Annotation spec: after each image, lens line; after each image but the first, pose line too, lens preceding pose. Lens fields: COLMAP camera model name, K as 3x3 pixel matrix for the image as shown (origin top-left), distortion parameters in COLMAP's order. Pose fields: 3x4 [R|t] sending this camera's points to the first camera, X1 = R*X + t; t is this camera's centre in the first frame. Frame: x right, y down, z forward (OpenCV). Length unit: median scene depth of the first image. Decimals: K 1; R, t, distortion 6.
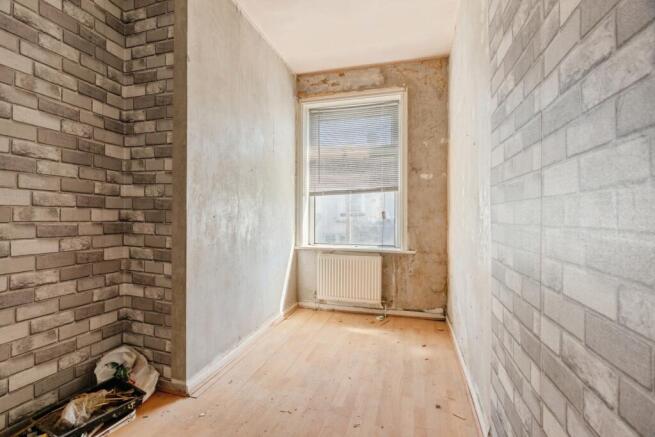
lens RADIAL K [[300.8, 0, 325.6], [0, 300.8, 216.3], [0, 0, 1]] dist [-0.000007, -0.000096]
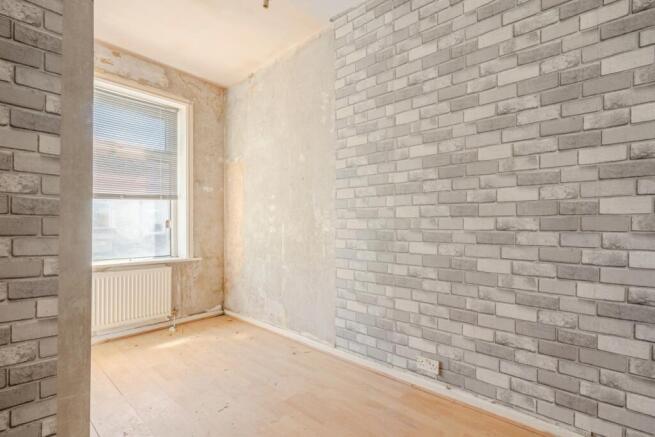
lens RADIAL K [[313.6, 0, 327.9], [0, 313.6, 232.7], [0, 0, 1]] dist [0.000558, -0.000005]
pose [[0.436930, -0.022451, 0.899215, -0.509862], [0.001132, 0.999701, 0.024410, -0.000193], [-0.899495, -0.009647, 0.436825, 0.100563]]
